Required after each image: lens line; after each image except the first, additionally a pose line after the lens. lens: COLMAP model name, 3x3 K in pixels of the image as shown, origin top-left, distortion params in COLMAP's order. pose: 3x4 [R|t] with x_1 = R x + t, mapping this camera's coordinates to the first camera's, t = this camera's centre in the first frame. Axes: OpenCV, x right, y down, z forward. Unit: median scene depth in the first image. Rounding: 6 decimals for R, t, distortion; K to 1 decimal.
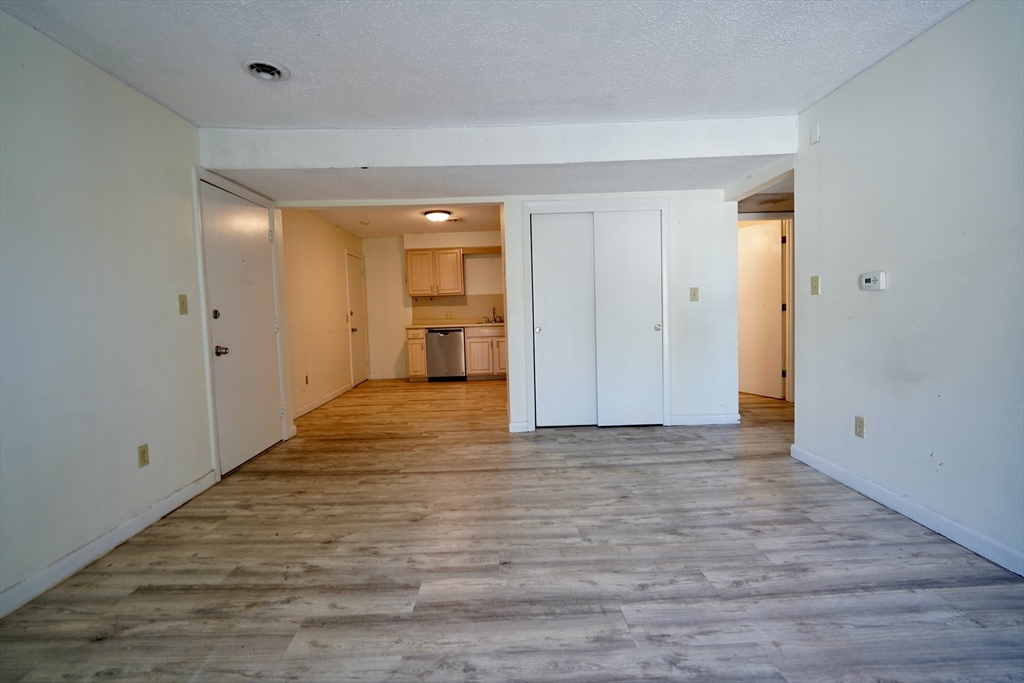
lens RADIAL K [[466.8, 0, 509.2], [0, 466.8, 334.0], [0, 0, 1]] dist [-0.004253, -0.000074]
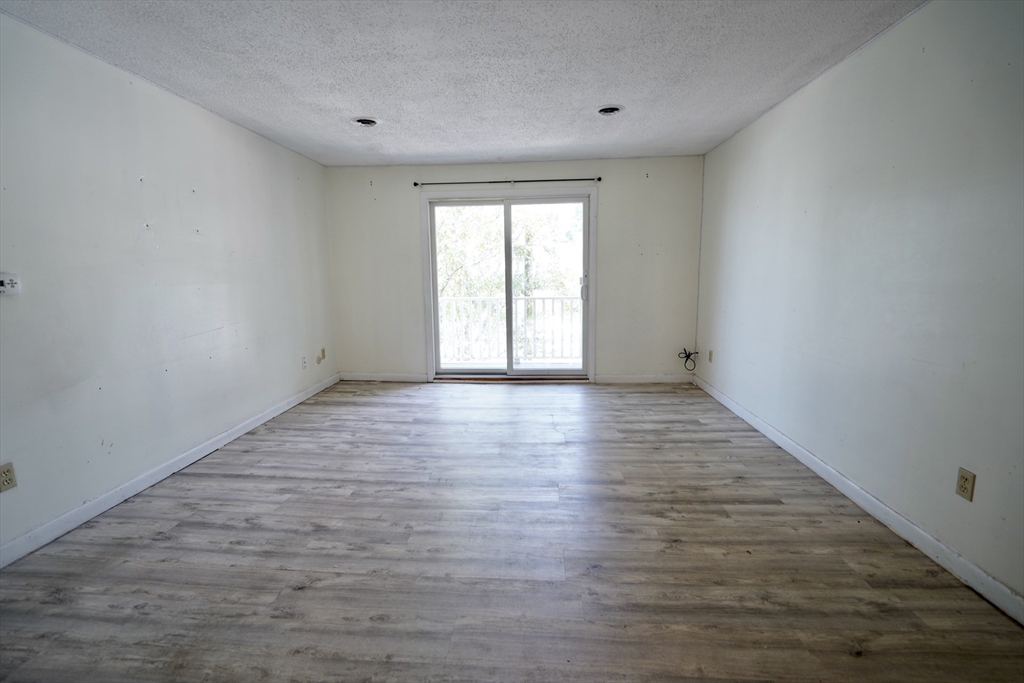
lens RADIAL K [[466.8, 0, 510.7], [0, 466.8, 340.9], [0, 0, 1]] dist [-0.004253, -0.000074]
pose [[-0.995653, 0.026649, 0.089248, -0.125226], [0.044761, 0.977195, 0.207572, -0.126551], [-0.081681, 0.210664, -0.974140, 1.514849]]
